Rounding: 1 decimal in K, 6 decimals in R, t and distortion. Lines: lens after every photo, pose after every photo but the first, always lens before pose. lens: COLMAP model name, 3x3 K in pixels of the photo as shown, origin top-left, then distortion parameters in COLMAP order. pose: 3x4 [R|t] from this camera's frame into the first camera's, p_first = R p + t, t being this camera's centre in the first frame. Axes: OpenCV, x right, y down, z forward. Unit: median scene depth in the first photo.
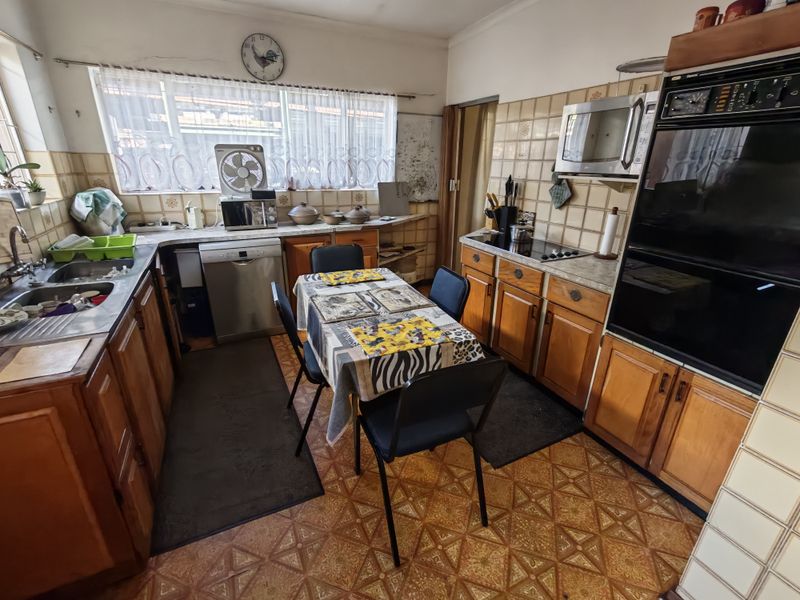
lens RADIAL K [[365.7, 0, 399.8], [0, 365.7, 299.6], [0, 0, 1]] dist [-0.003827, 0.000312]
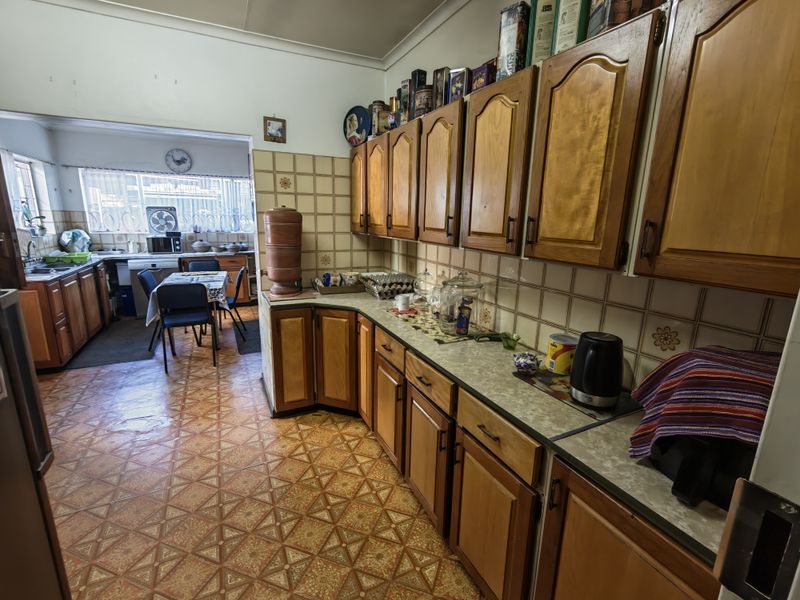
lens RADIAL K [[365.7, 0, 400.0], [0, 365.7, 299.6], [0, 0, 1]] dist [-0.003827, 0.000312]
pose [[0.999998, 0.001978, 0.000504, 0.760054], [-0.001888, 0.990283, -0.139054, 0.281463], [-0.000775, 0.139053, 0.990285, -0.731985]]
